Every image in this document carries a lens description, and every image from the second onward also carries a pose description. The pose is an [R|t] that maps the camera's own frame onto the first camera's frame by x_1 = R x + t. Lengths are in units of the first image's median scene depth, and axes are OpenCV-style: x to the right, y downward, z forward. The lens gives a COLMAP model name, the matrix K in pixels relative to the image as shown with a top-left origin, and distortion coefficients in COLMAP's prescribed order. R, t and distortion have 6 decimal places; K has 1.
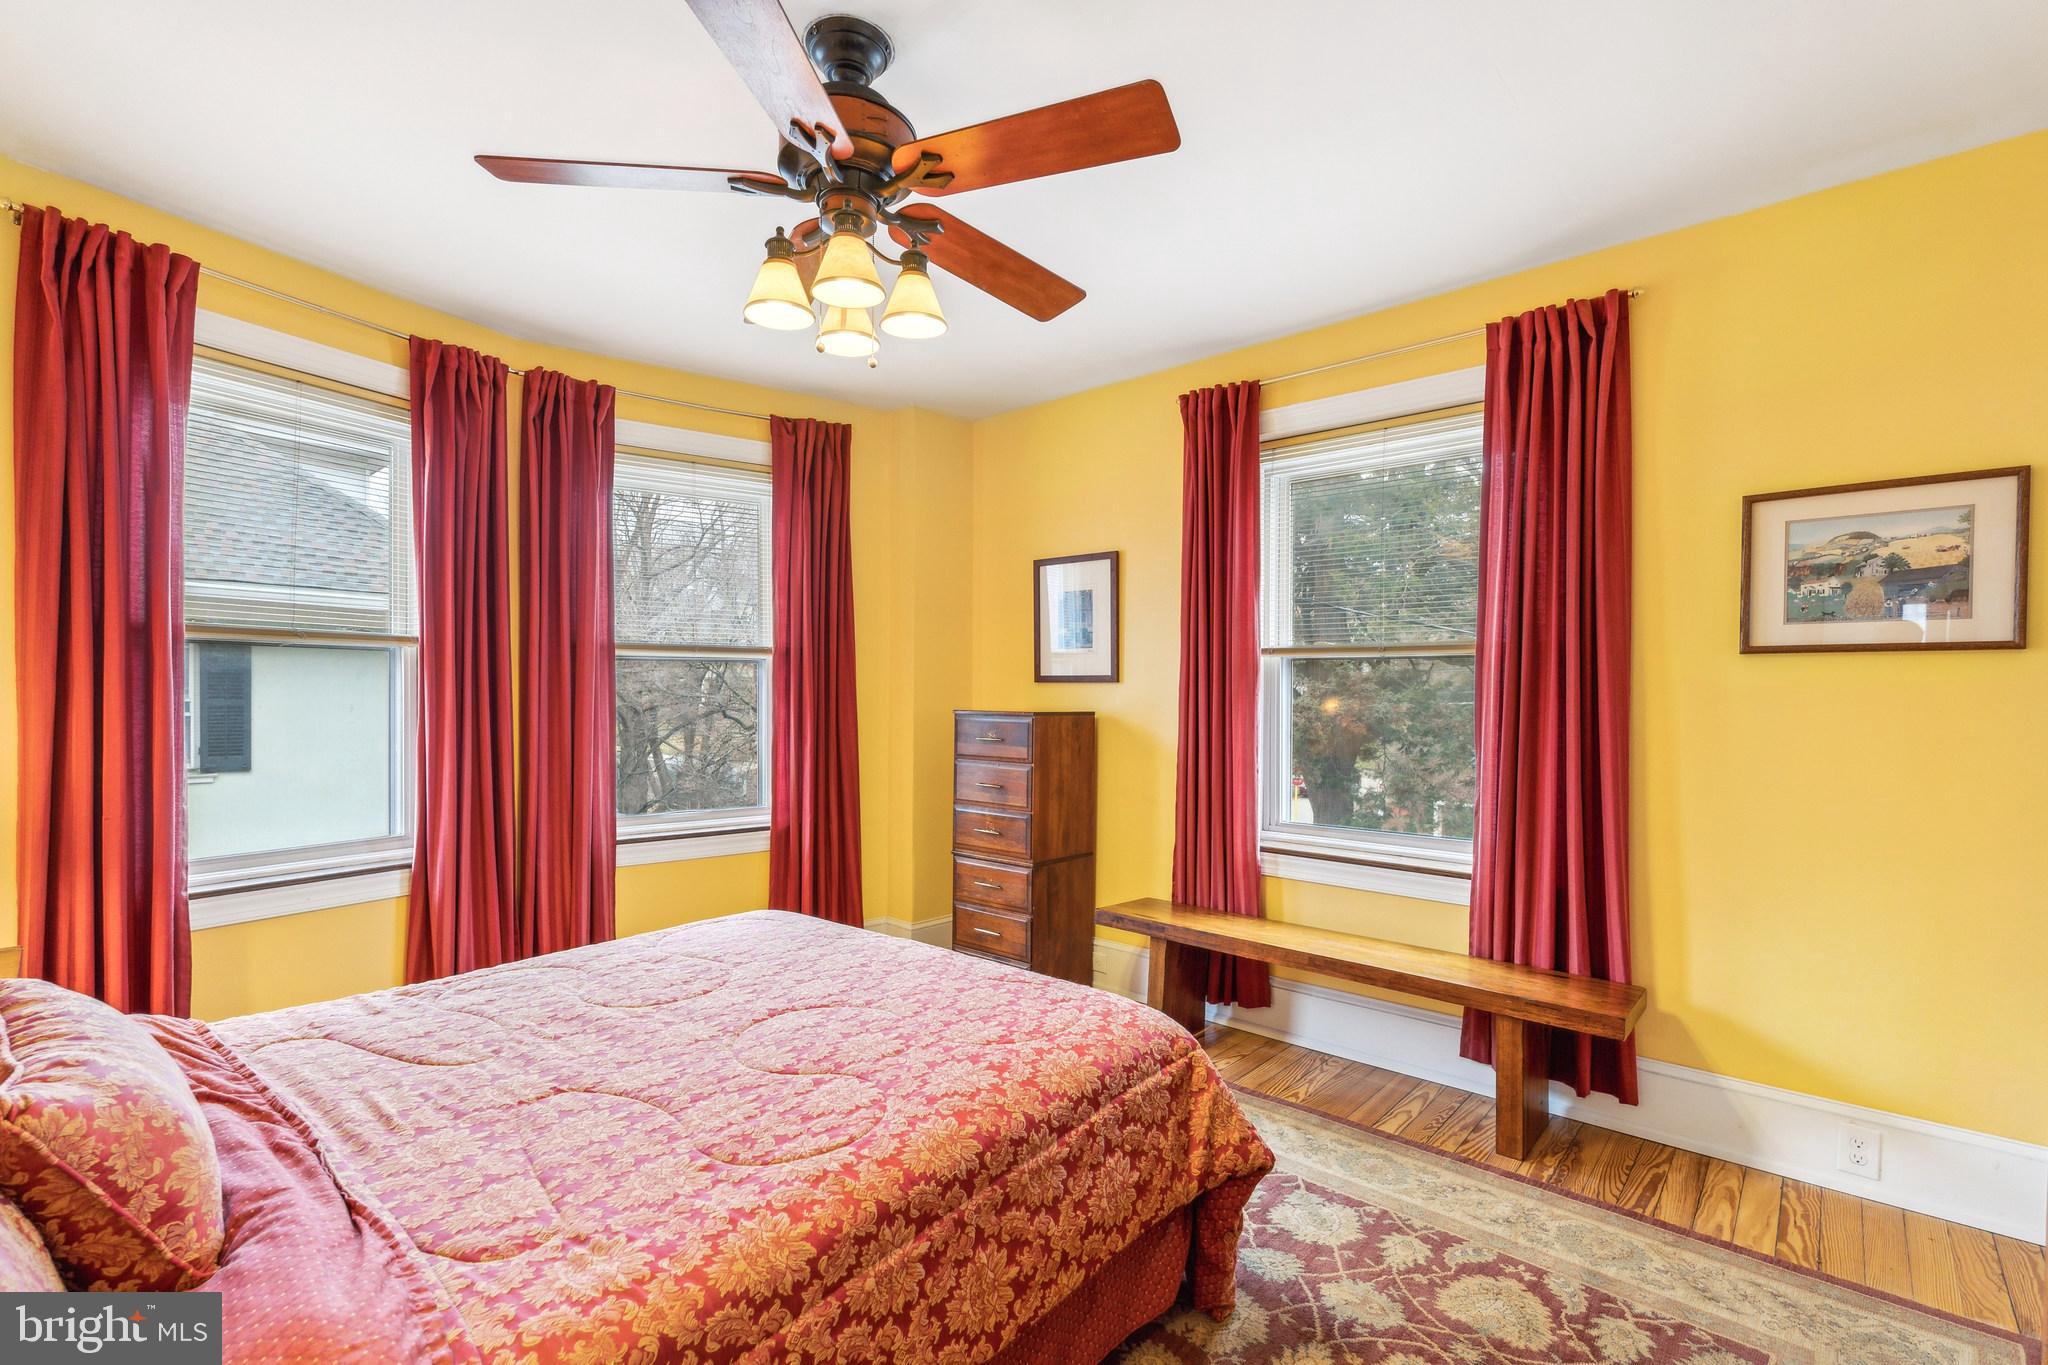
lens RADIAL K [[945.6, 0, 1029.3], [0, 945.6, 632.7], [0, 0, 1]] dist [-0.034825, 0.000107]
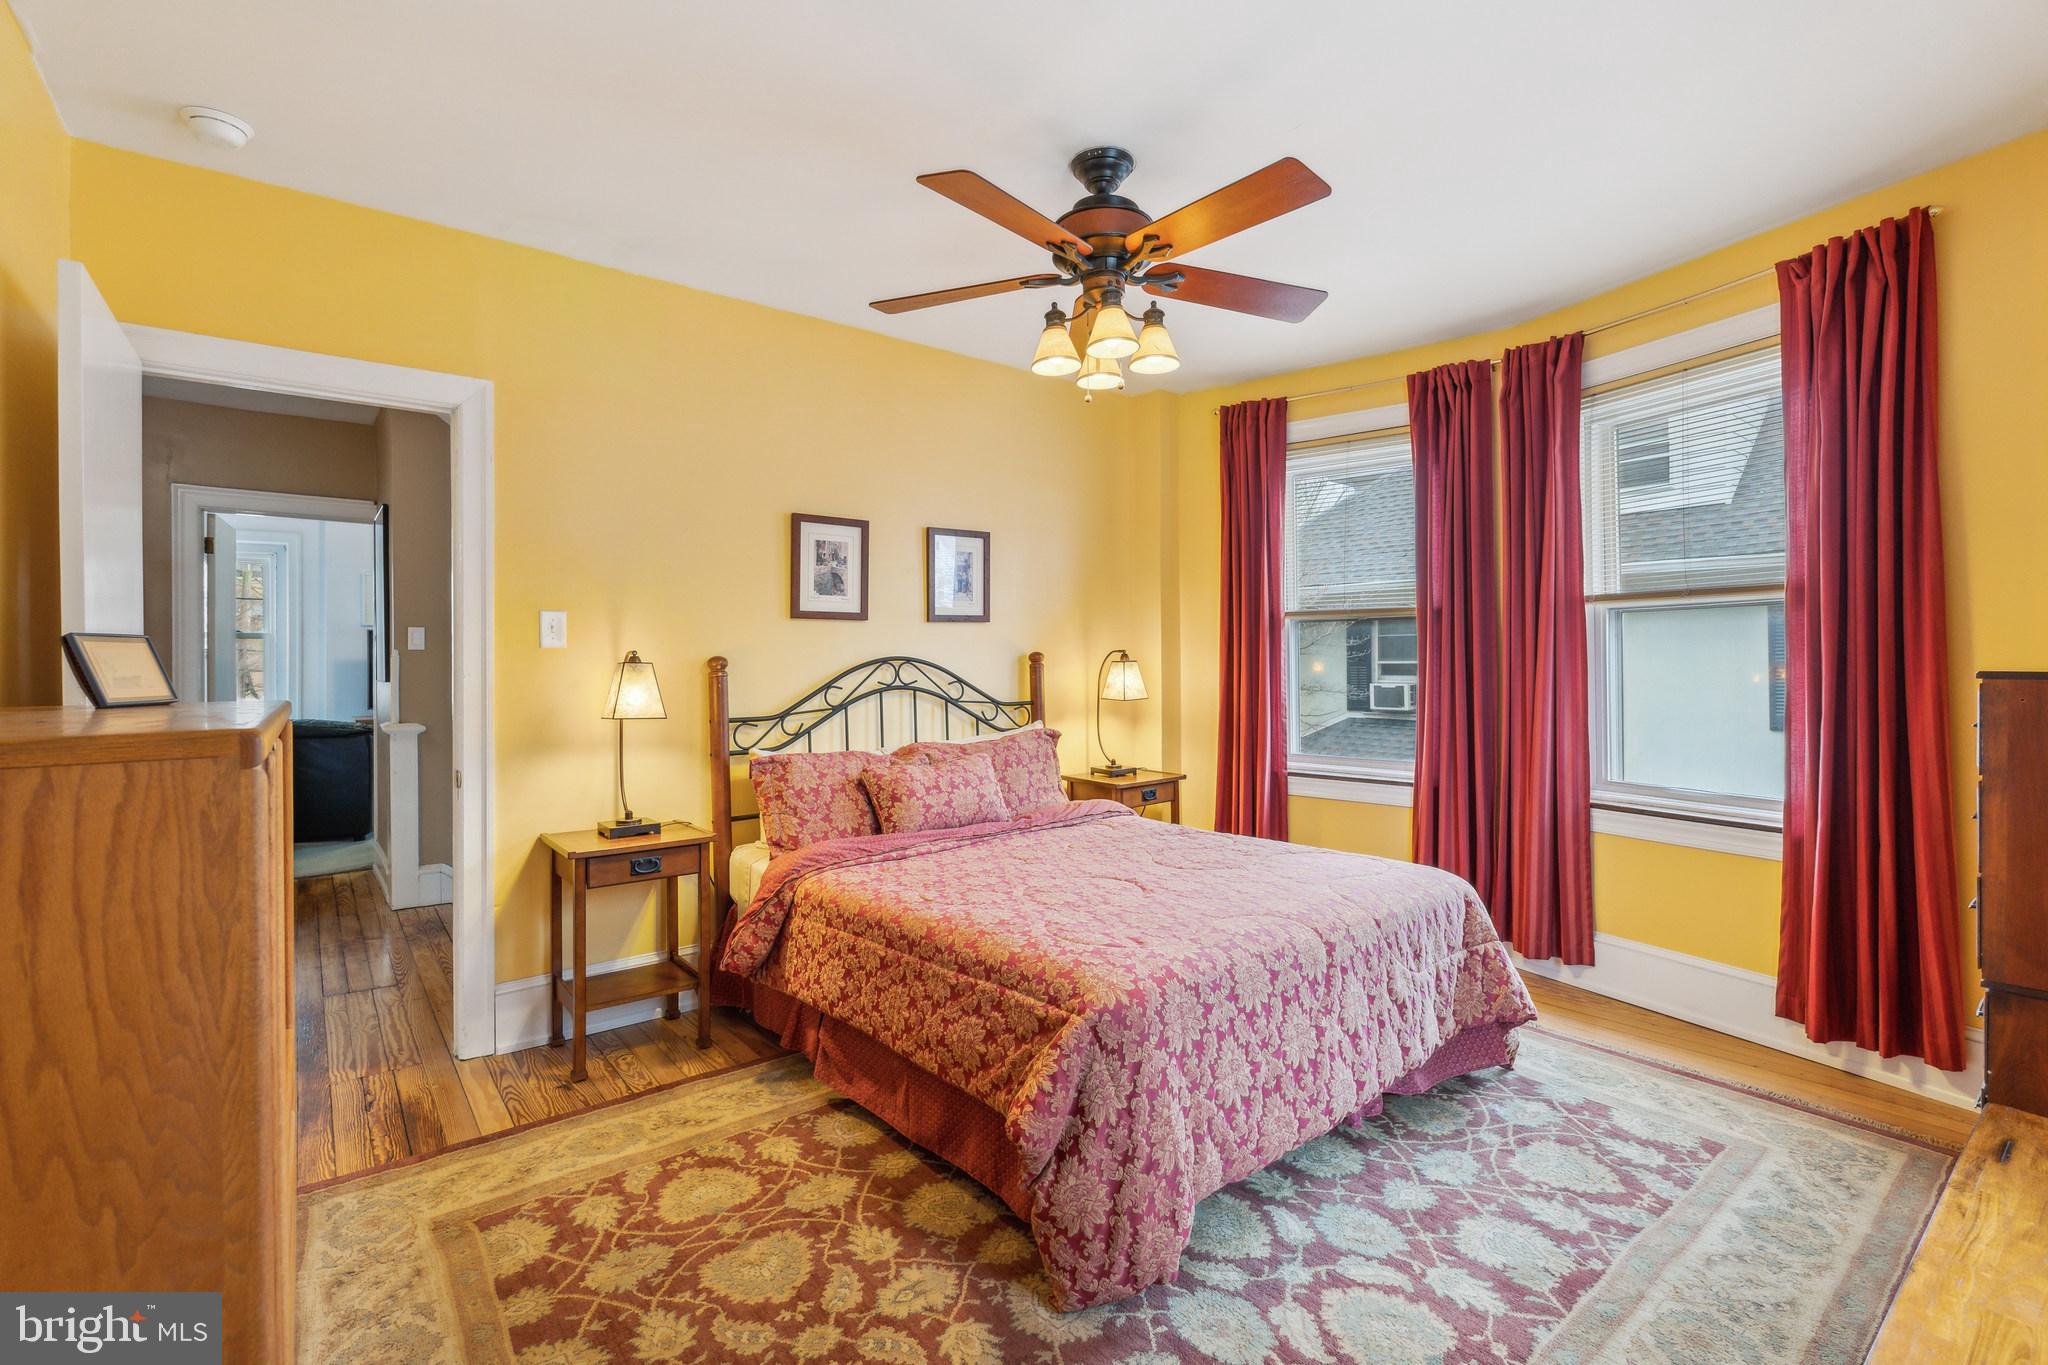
lens RADIAL K [[902.6, 0, 1020.7], [0, 902.6, 682.9], [0, 0, 1]] dist [-0.005967, 0.000420]
pose [[-0.203899, 0.008032, -0.978959, 1.079041], [0.055803, 0.998436, -0.003430, 0.122677], [0.977400, -0.055328, -0.204028, 1.175391]]
